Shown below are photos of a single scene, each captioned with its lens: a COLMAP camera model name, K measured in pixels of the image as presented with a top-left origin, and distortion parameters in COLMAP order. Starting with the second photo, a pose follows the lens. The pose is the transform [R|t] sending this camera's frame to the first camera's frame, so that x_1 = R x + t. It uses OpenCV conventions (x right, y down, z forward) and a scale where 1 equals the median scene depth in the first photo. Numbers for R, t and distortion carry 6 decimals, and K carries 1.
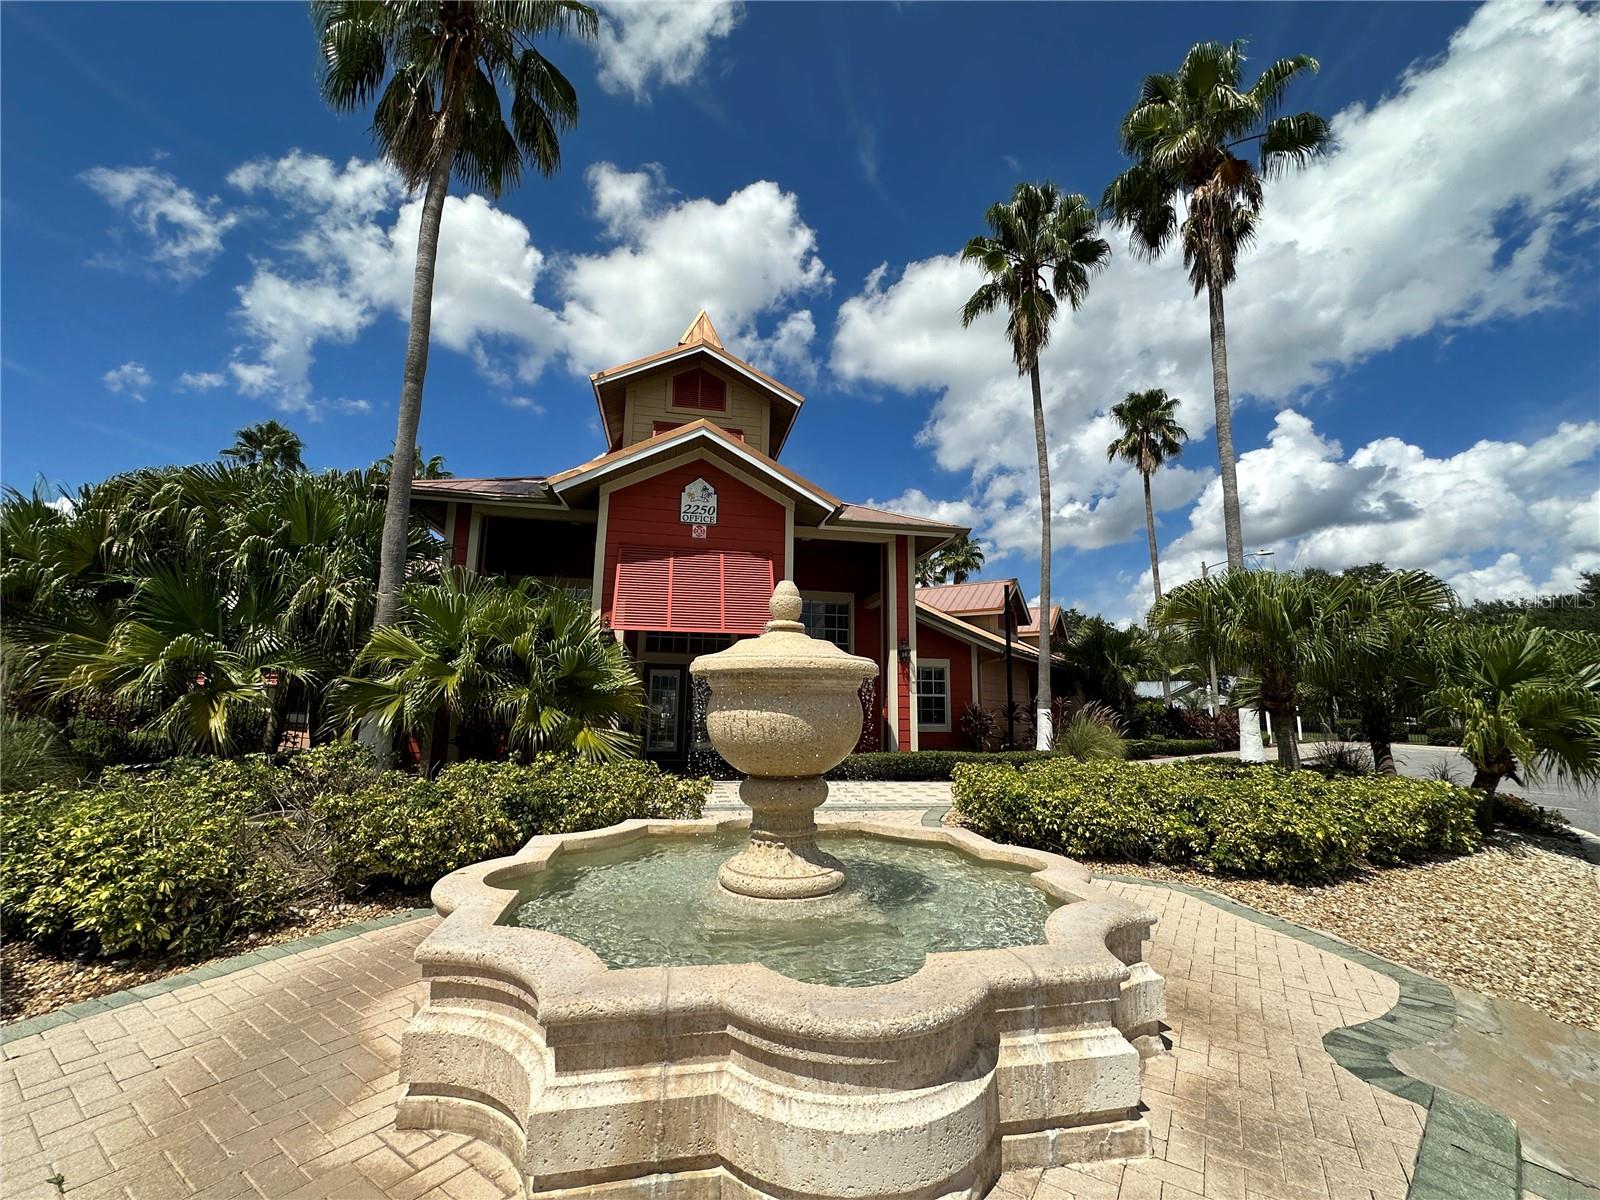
lens RADIAL K [[646.7, 0, 803.5], [0, 646.7, 600.4], [0, 0, 1]] dist [0.027201, -0.000121]
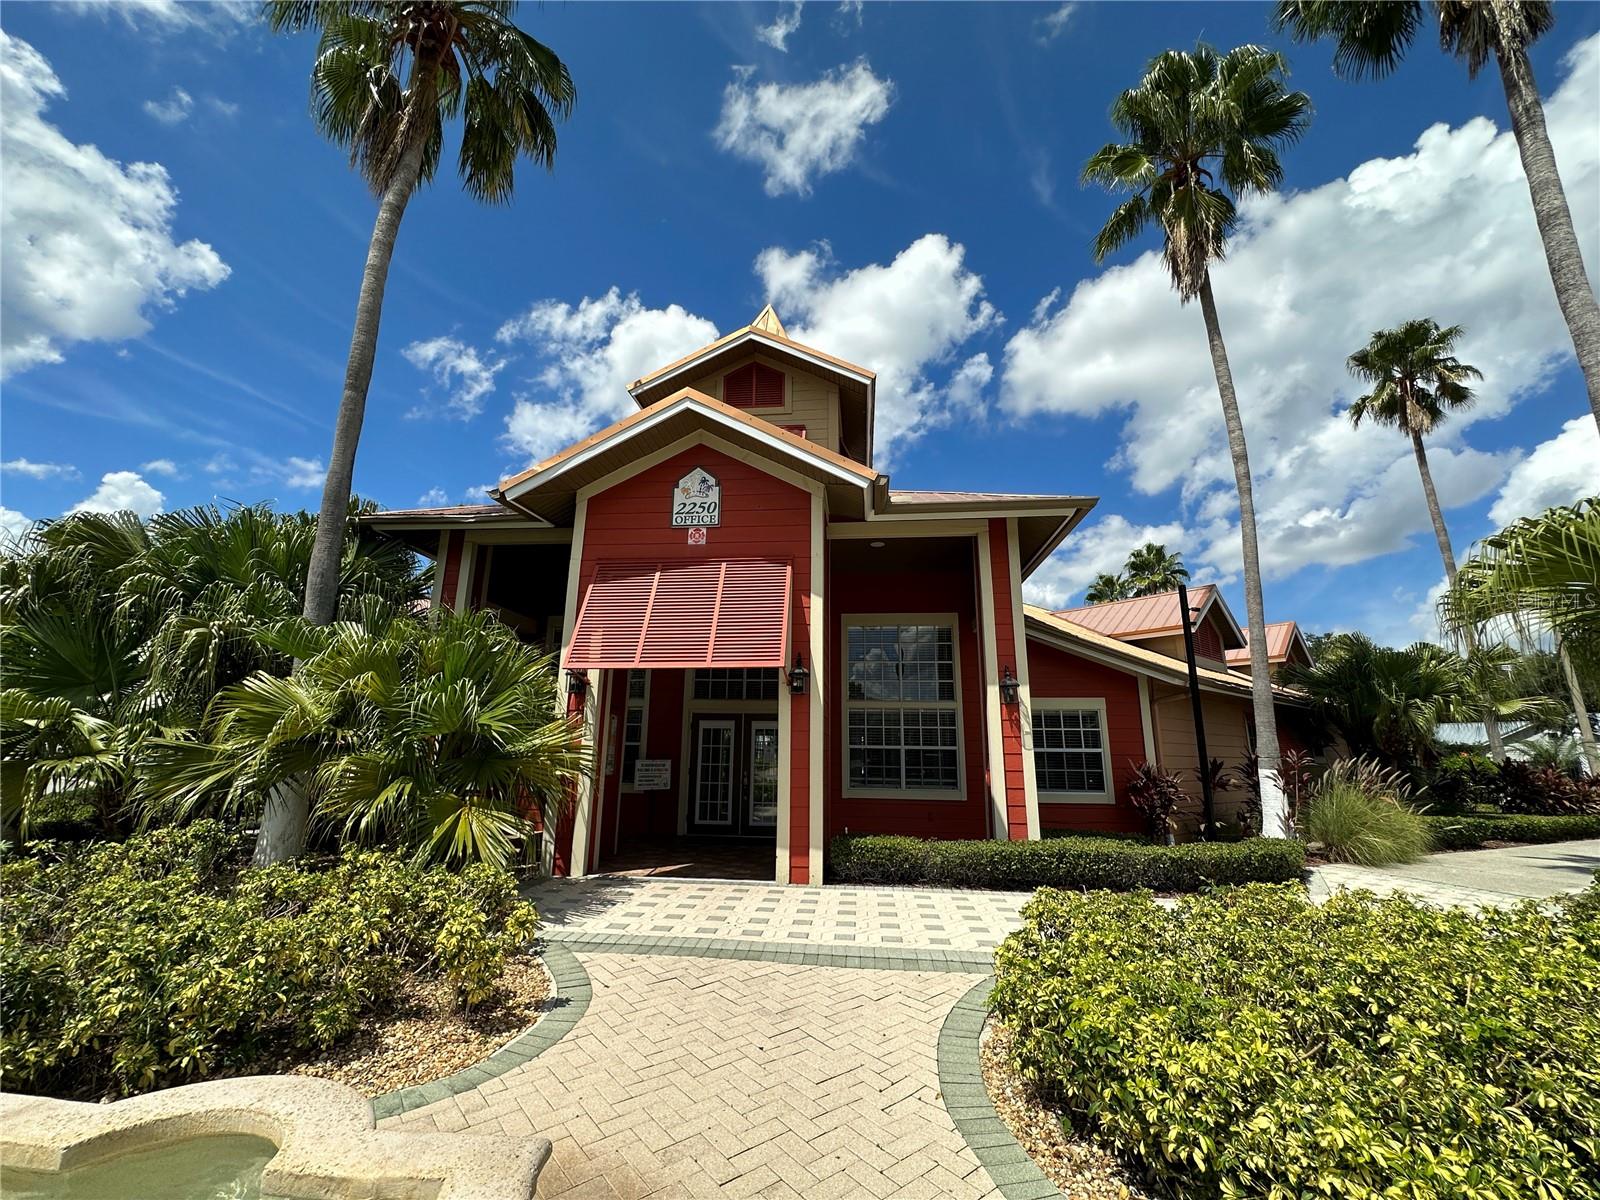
lens RADIAL K [[646.0, 0, 798.5], [0, 646.0, 601.7], [0, 0, 1]] dist [0.011922, -0.000199]
pose [[0.956085, -0.071224, -0.284305, 0.103468], [0.050534, 0.995556, -0.079466, 0.023088], [0.288702, 0.061609, 0.955435, 0.199925]]
